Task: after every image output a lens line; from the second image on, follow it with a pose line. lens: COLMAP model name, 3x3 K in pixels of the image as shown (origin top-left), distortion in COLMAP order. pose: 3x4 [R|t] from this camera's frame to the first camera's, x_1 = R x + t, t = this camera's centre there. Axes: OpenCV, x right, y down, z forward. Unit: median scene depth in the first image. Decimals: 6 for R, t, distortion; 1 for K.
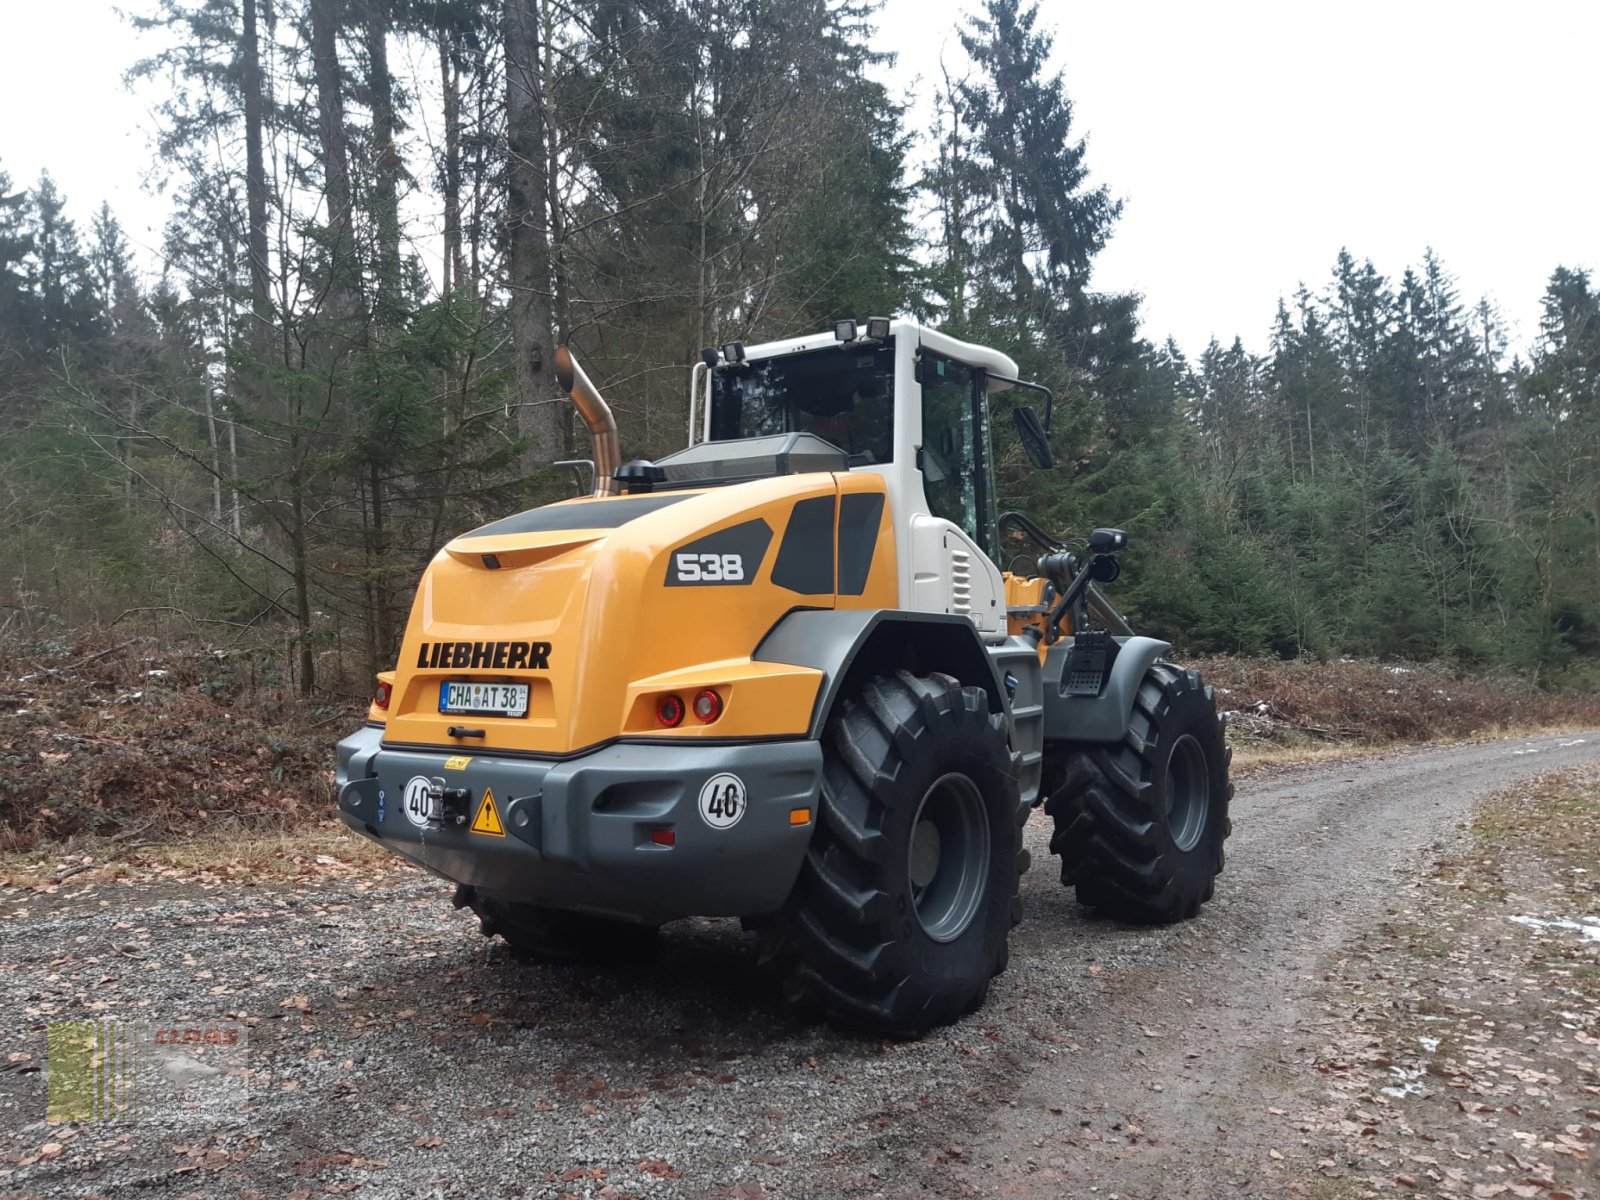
lens RADIAL K [[1231.1, 0, 801.7], [0, 1231.1, 594.6], [0, 0, 1]] dist [0.111070, -0.187036]
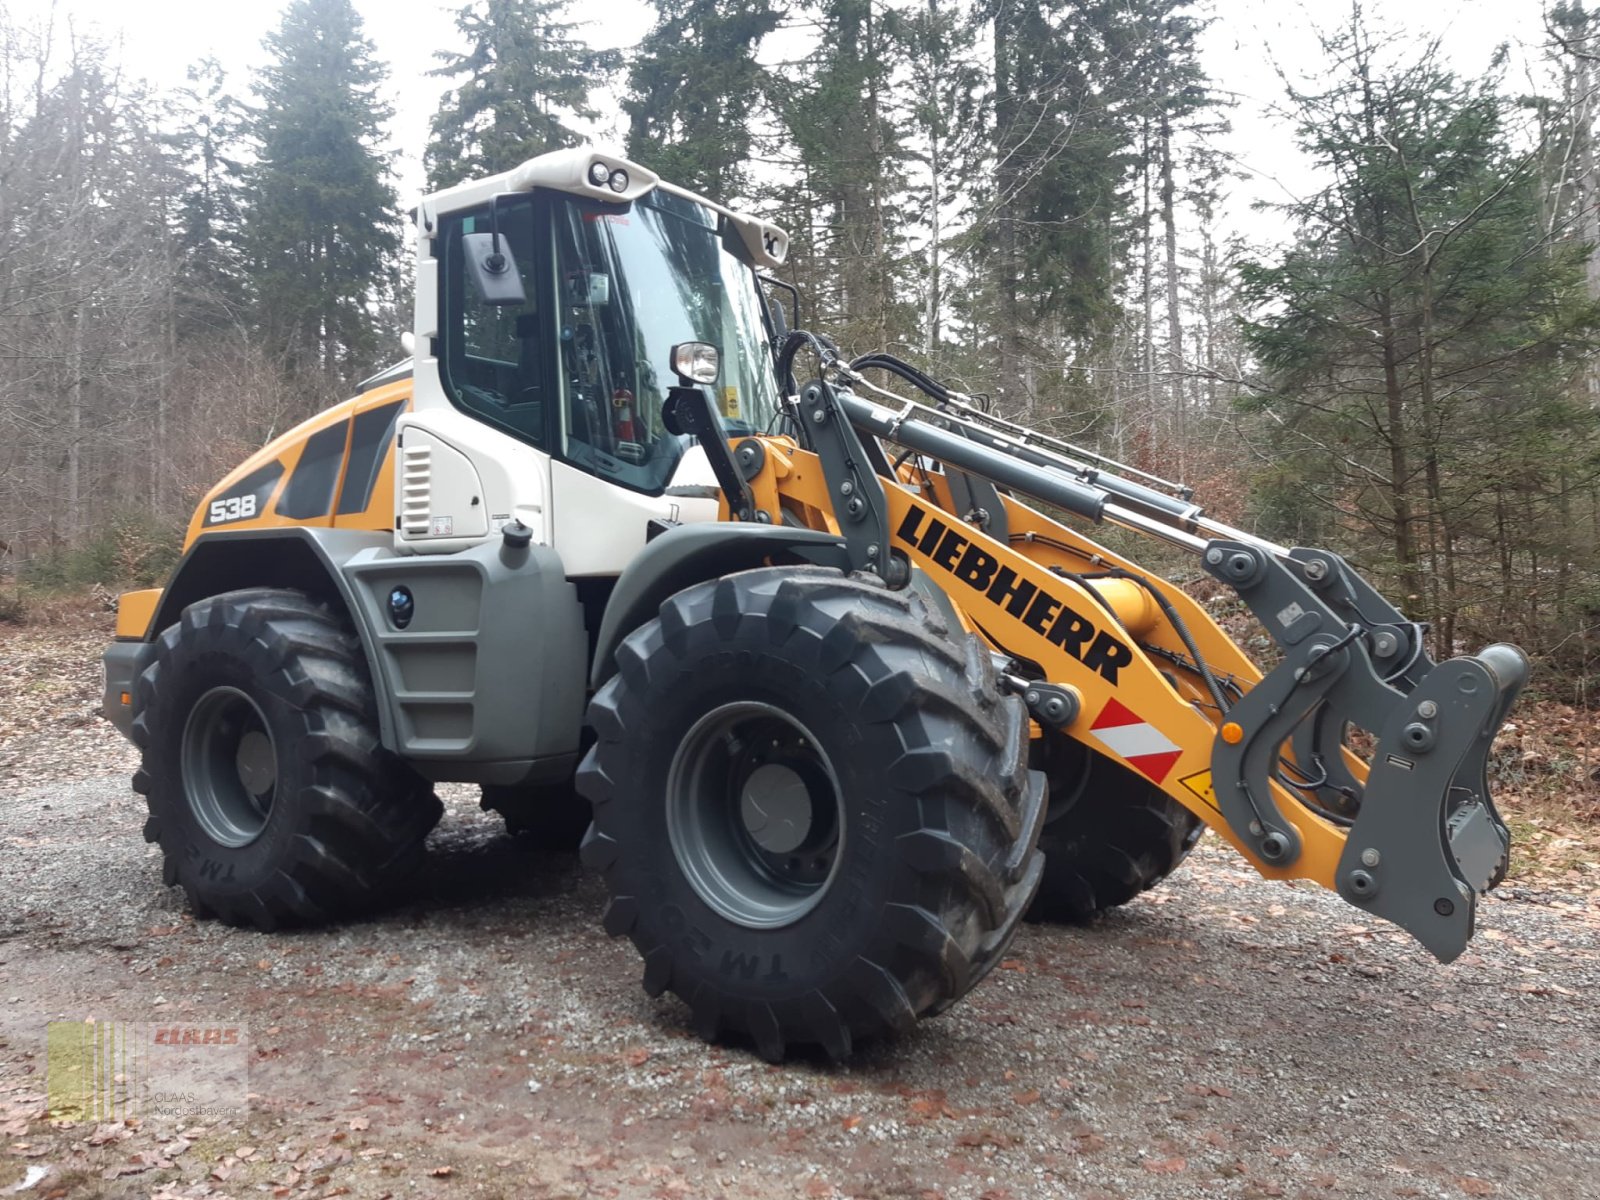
lens RADIAL K [[1238.6, 0, 800.0], [0, 1238.6, 600.0], [0, 0, 1]] dist [0.072875, -0.123282]
pose [[0.054765, -0.006630, -0.998477, 1.086626], [0.058142, 0.998302, -0.003440, 0.096231], [0.996805, -0.057865, 0.055058, 1.309584]]
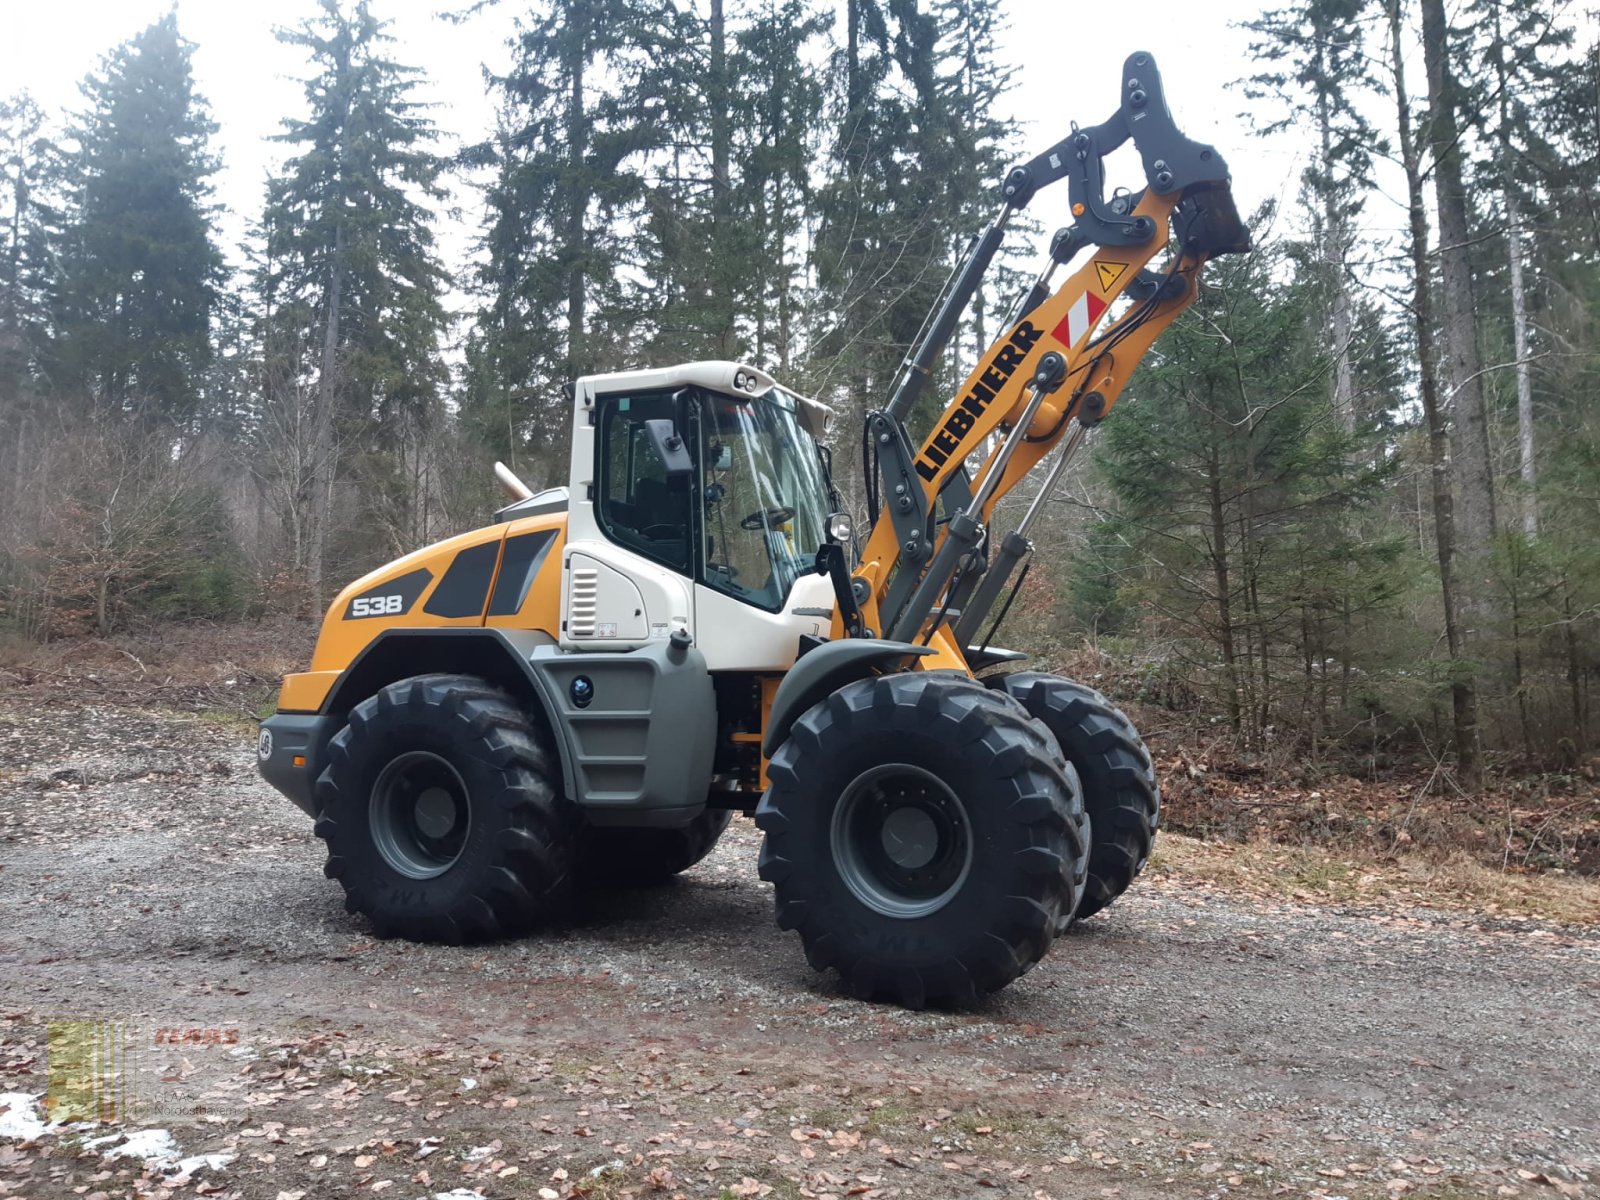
lens RADIAL K [[1245.3, 0, 805.2], [0, 1245.3, 596.4], [0, 0, 1]] dist [0.079775, -0.139823]
pose [[0.220897, -0.063976, -0.973196, 1.385109], [0.037410, 0.997668, -0.057094, 0.067127], [0.974579, -0.023795, 0.222775, 1.019486]]
